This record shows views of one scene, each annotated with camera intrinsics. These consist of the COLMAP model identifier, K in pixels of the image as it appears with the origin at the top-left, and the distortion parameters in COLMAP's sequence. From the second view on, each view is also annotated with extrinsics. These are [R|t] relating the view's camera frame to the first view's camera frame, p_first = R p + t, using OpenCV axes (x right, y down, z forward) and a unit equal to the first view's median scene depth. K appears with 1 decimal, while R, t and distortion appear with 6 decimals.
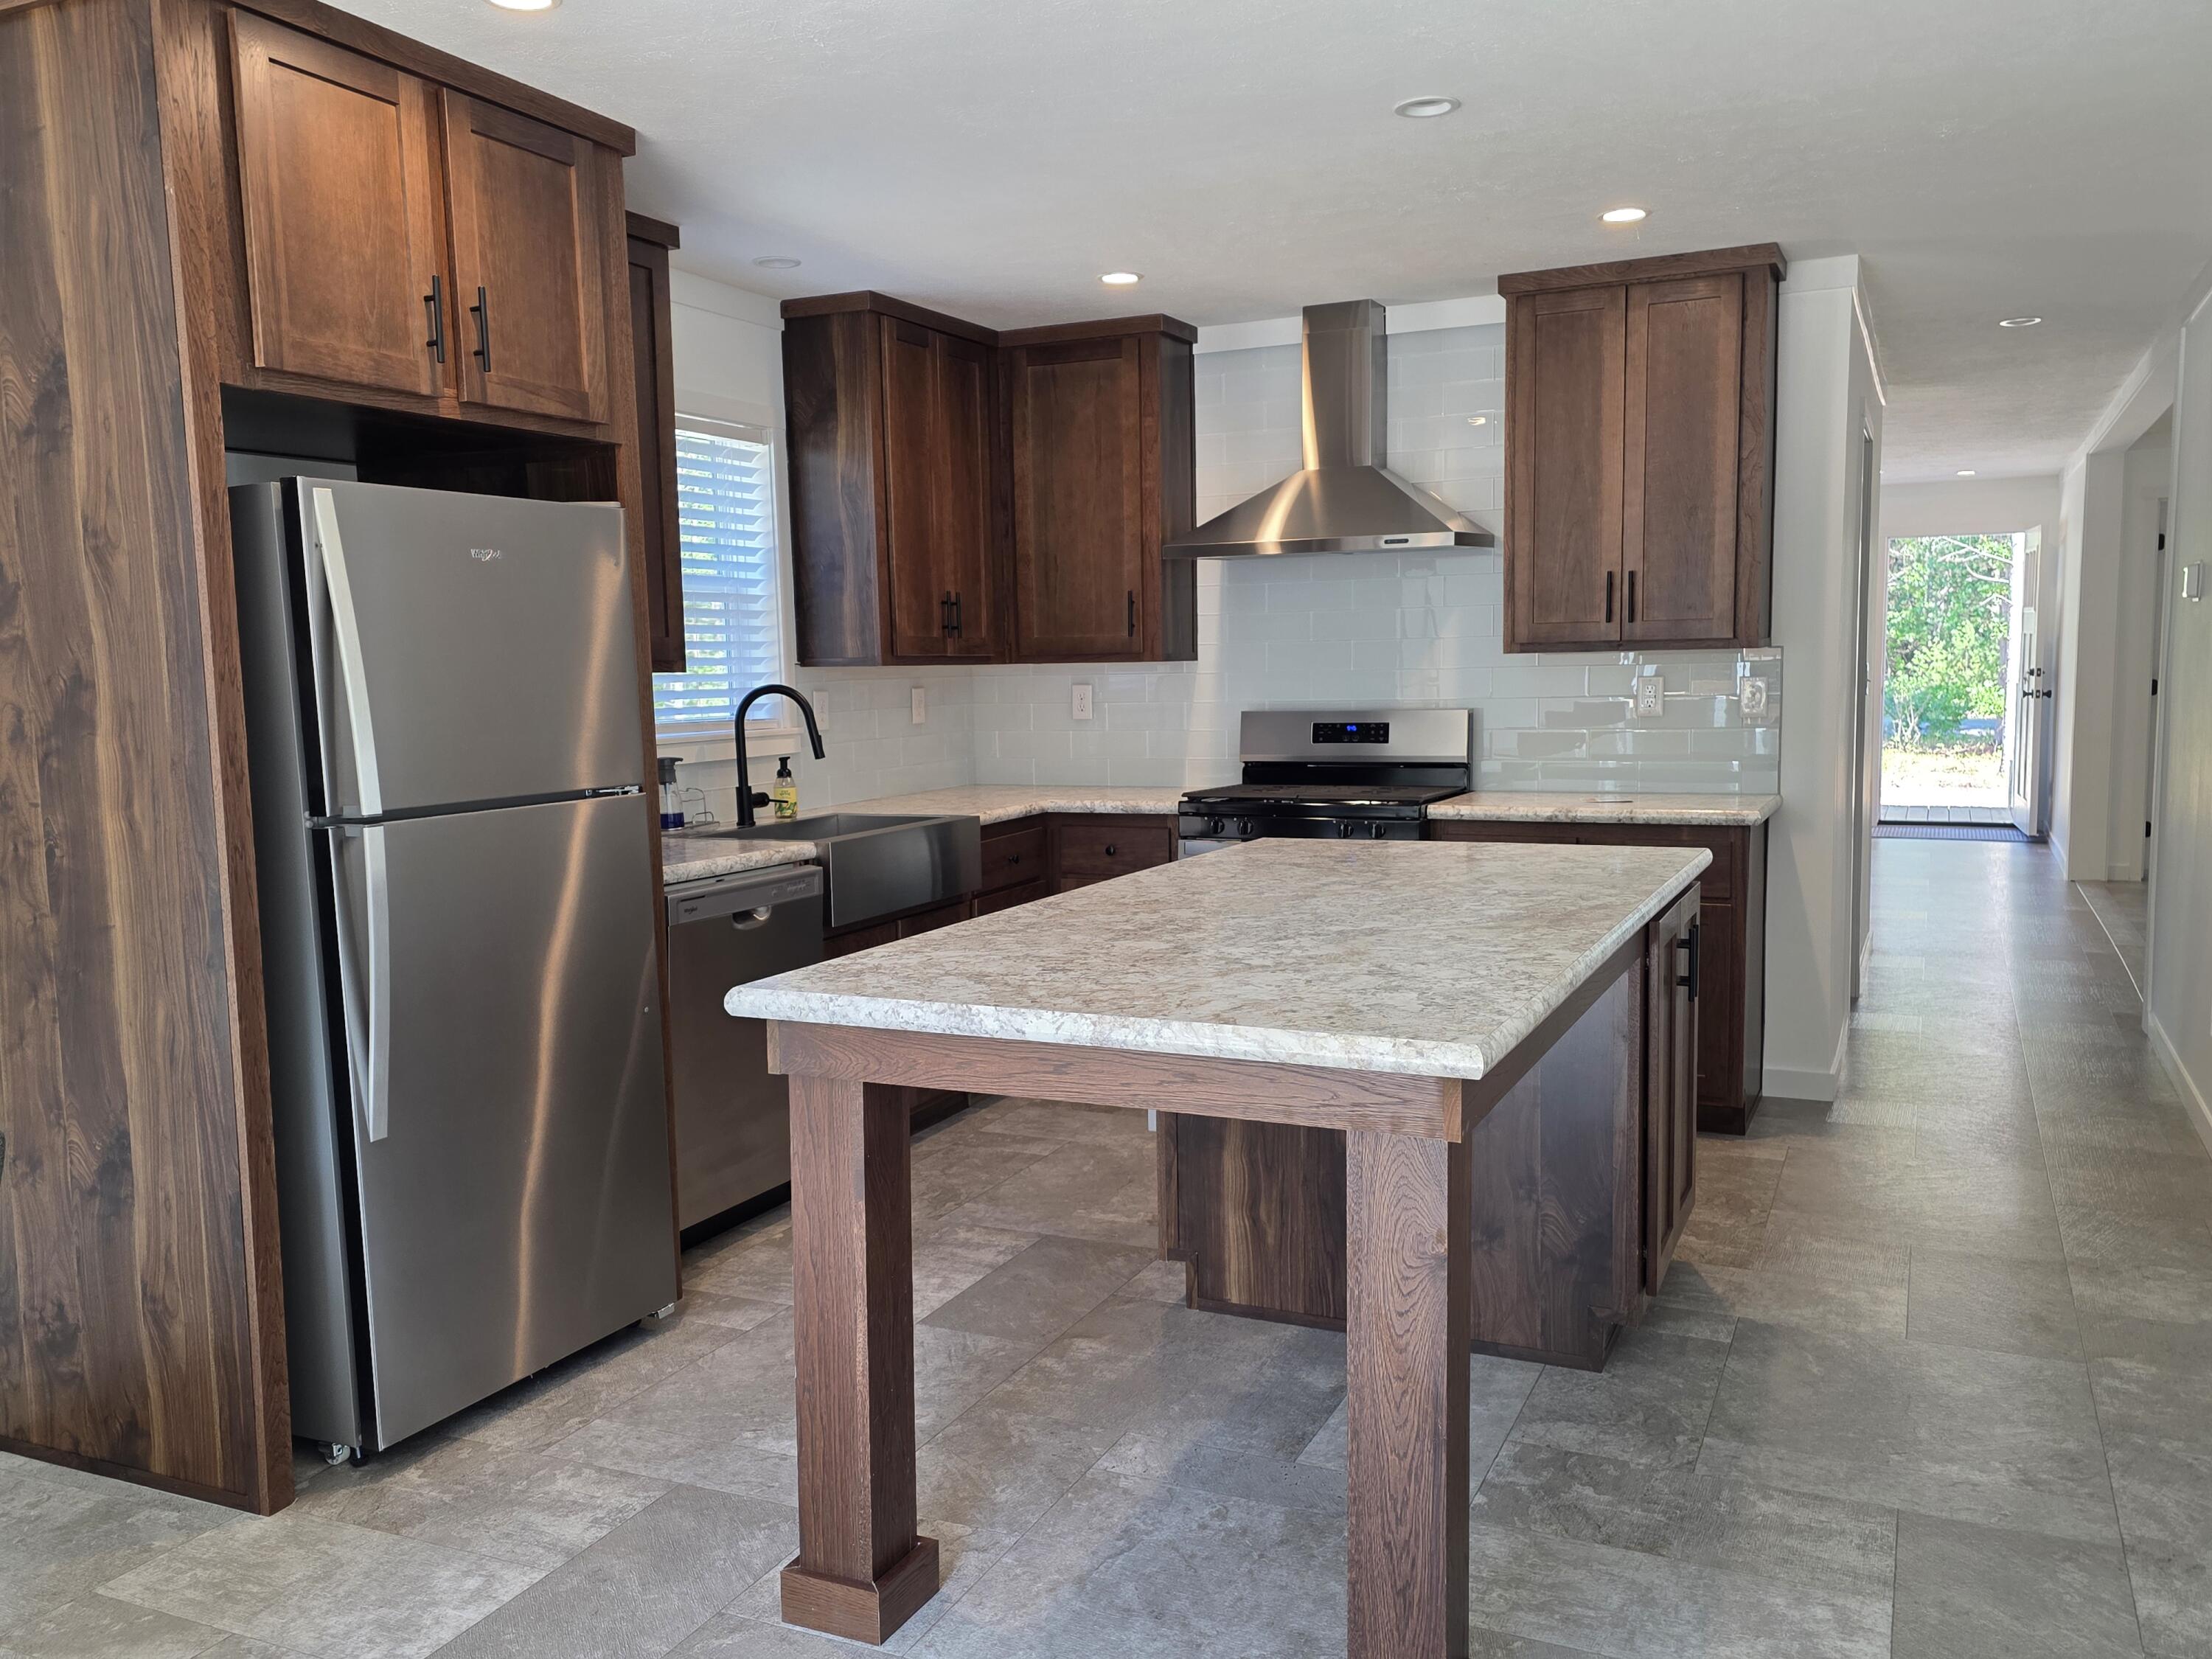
lens RADIAL K [[1802.2, 0, 1087.6], [0, 1802.2, 875.1], [0, 0, 1]] dist [0.050444, -0.010098]
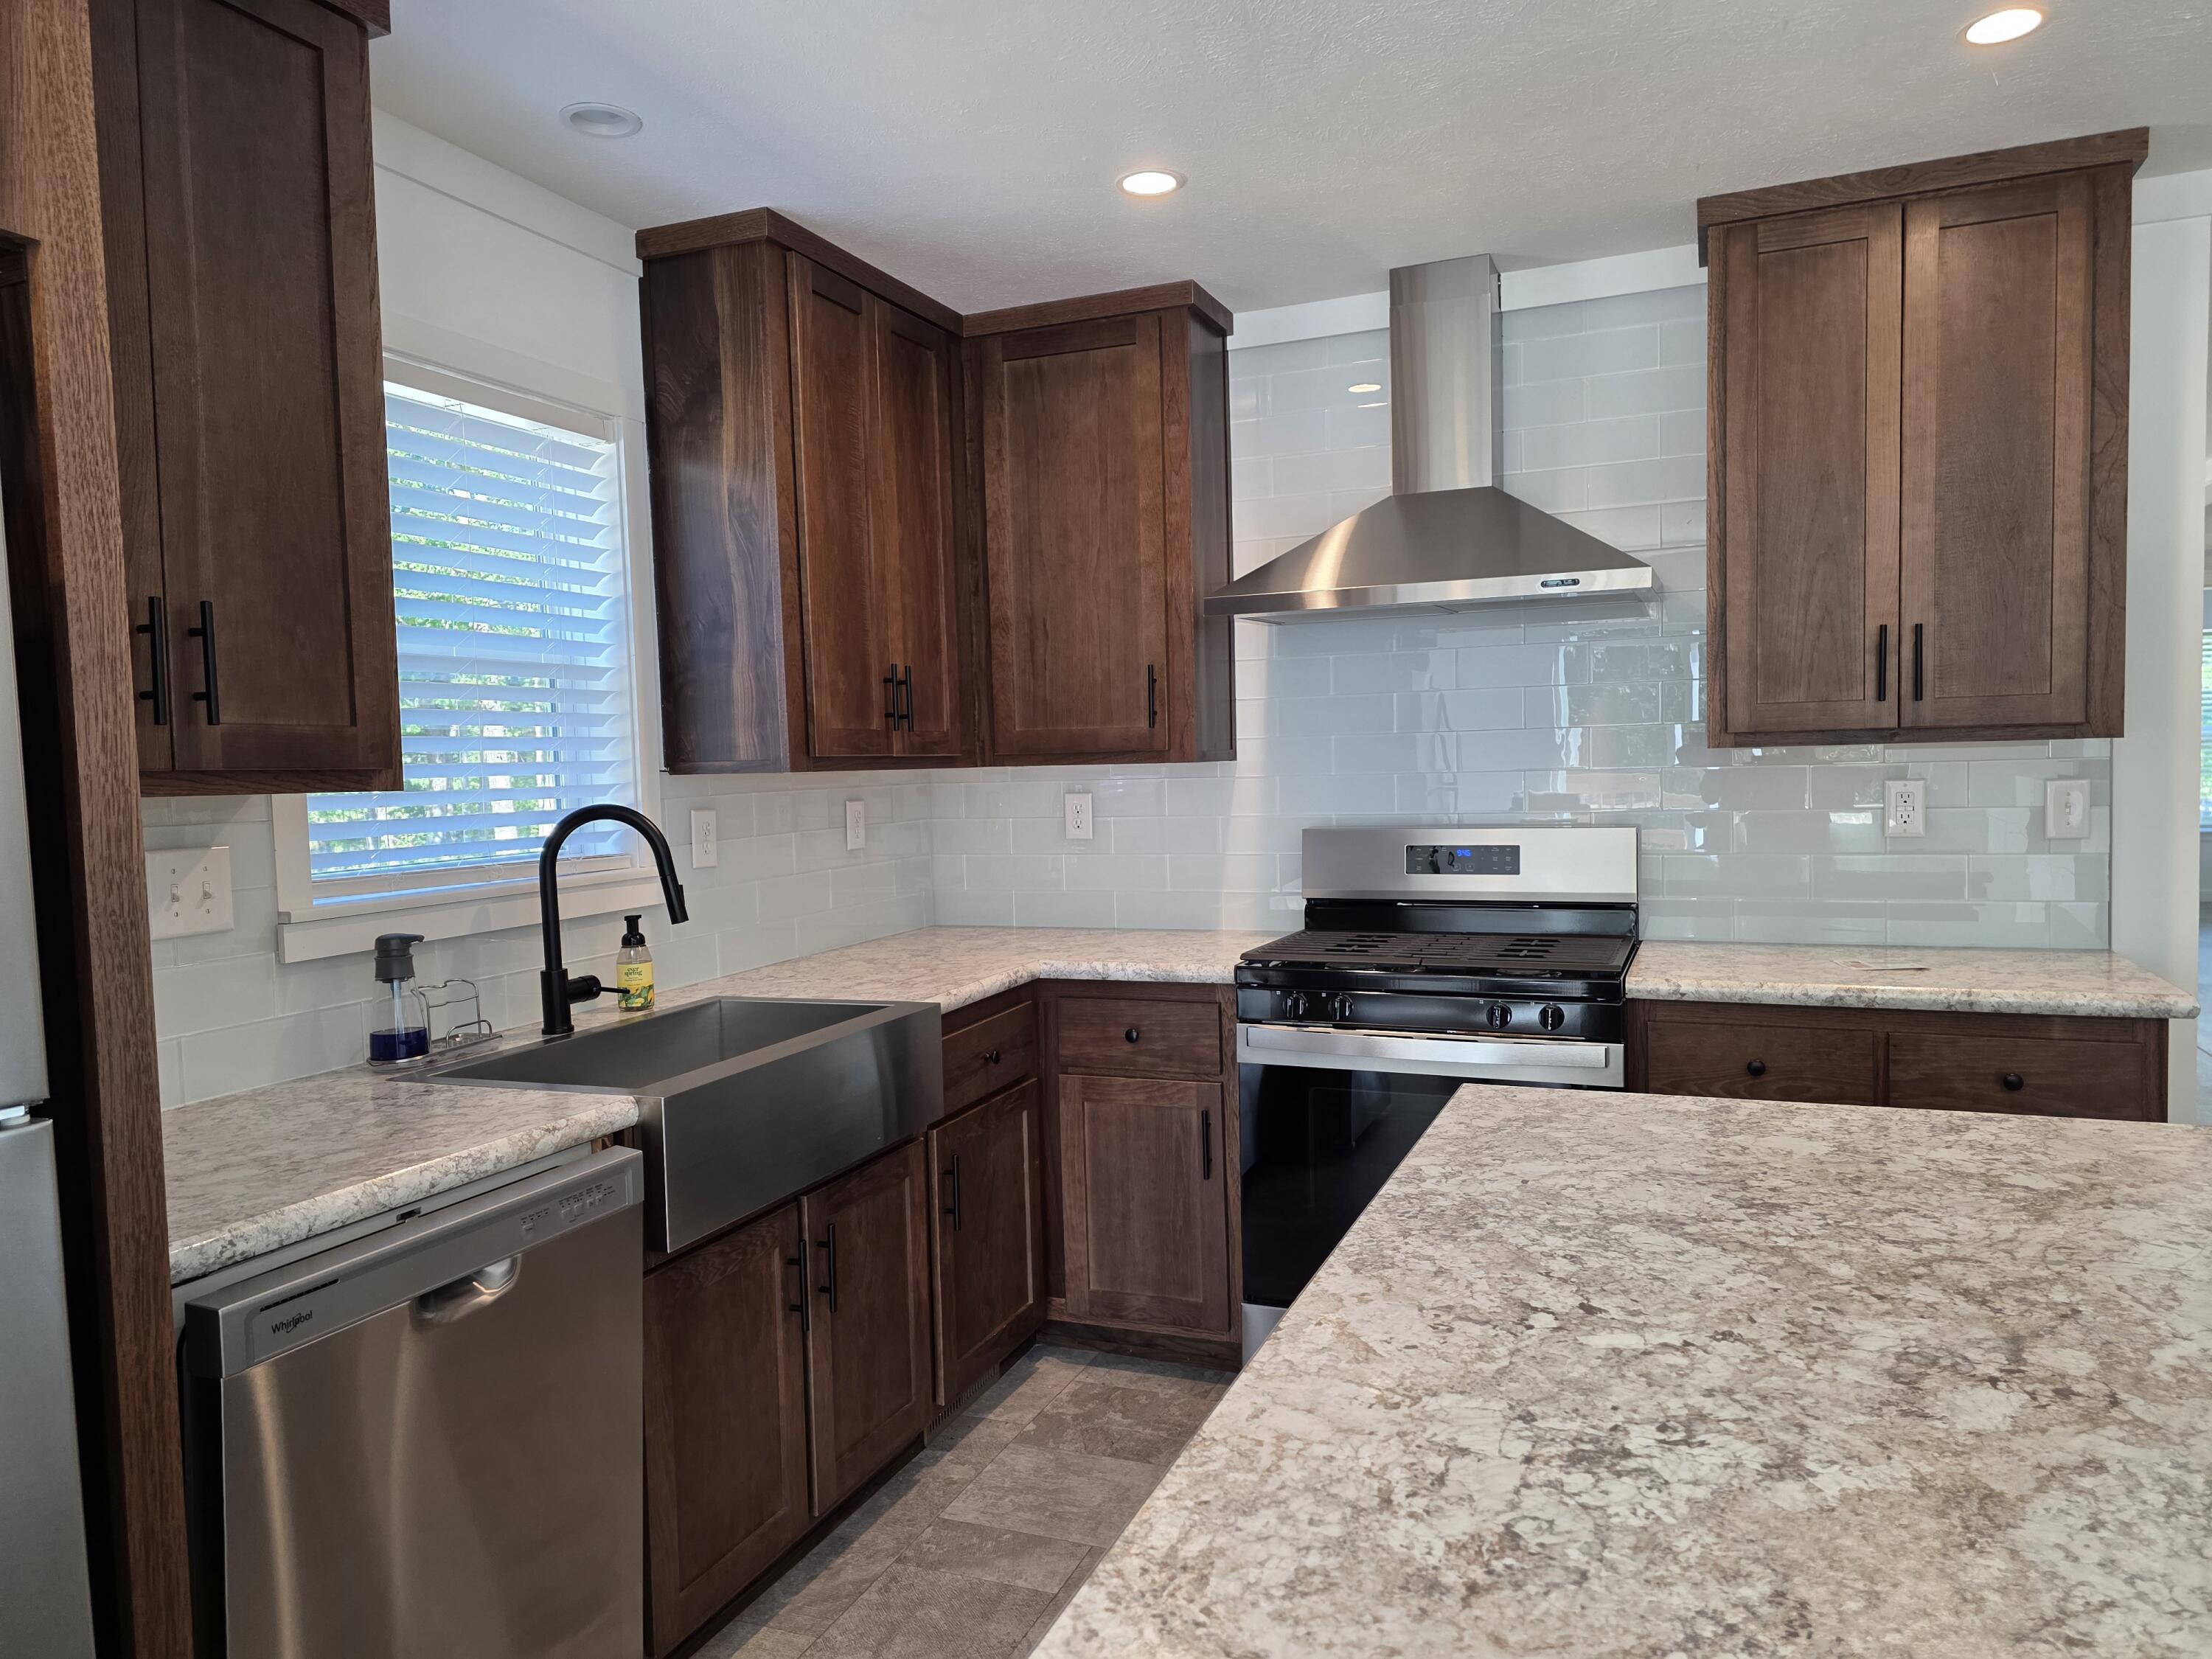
lens RADIAL K [[1477.3, 0, 1120.6], [0, 1477.3, 840.0], [0, 0, 1]] dist [0.073573, -0.060409]
pose [[0.998157, -0.010021, 0.059845, -0.025828], [0.013840, 0.997871, -0.063735, -0.054199], [-0.059079, 0.064445, 0.996171, 0.447407]]
